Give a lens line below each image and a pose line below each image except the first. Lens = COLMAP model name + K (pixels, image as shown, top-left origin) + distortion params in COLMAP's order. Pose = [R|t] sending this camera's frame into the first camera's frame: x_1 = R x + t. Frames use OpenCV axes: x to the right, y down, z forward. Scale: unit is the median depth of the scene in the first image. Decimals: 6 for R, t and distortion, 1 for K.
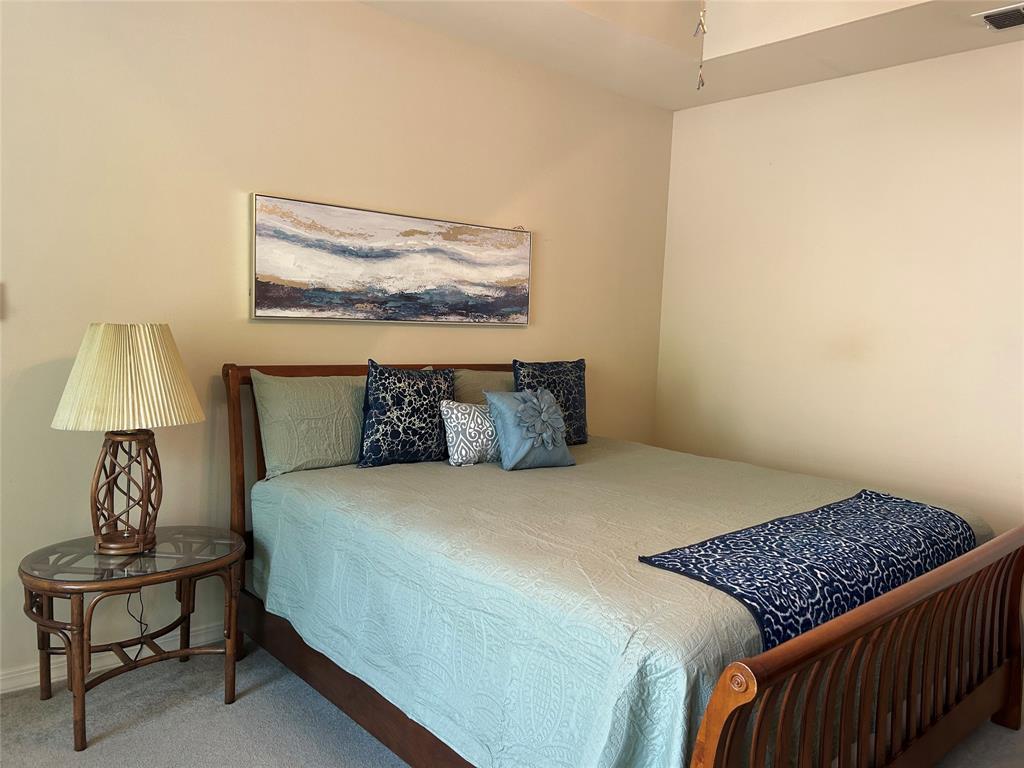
lens RADIAL K [[764.0, 0, 512.0], [0, 764.0, 384.0], [0, 0, 1]] dist [0.108230, -0.196718]
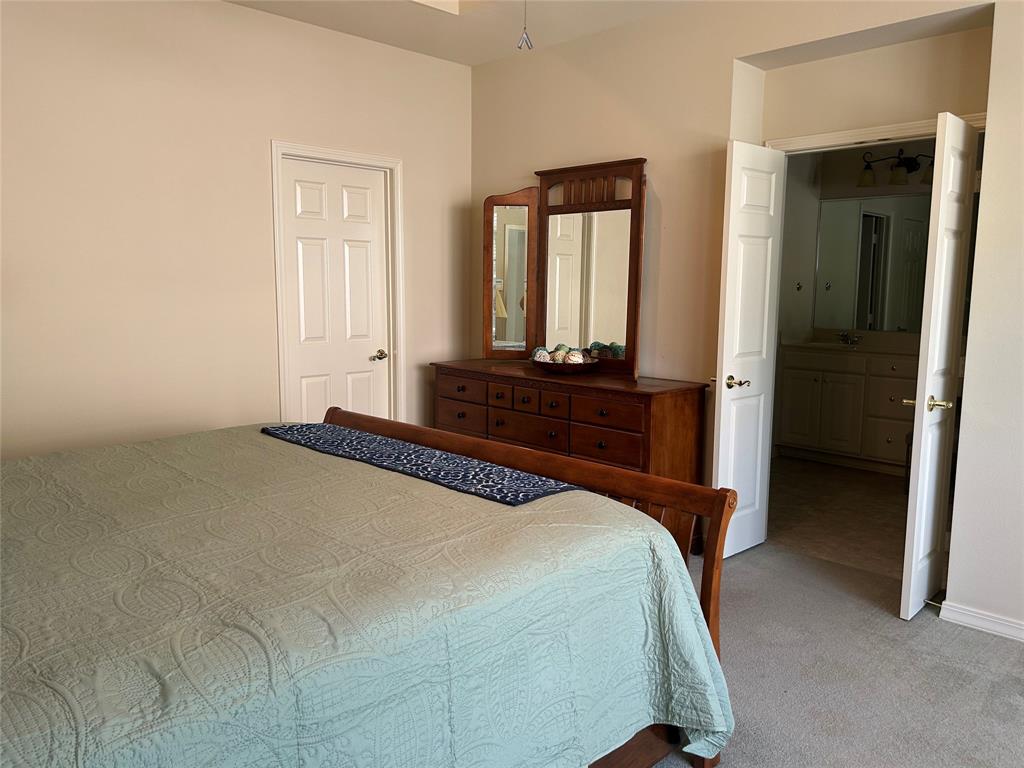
lens RADIAL K [[764.0, 0, 512.0], [0, 764.0, 384.0], [0, 0, 1]] dist [0.108230, -0.196718]
pose [[-0.062636, -0.176988, 0.982218, -0.839290], [0.076873, 0.980371, 0.181557, -0.121951], [-0.995072, 0.086878, -0.047800, 1.063394]]
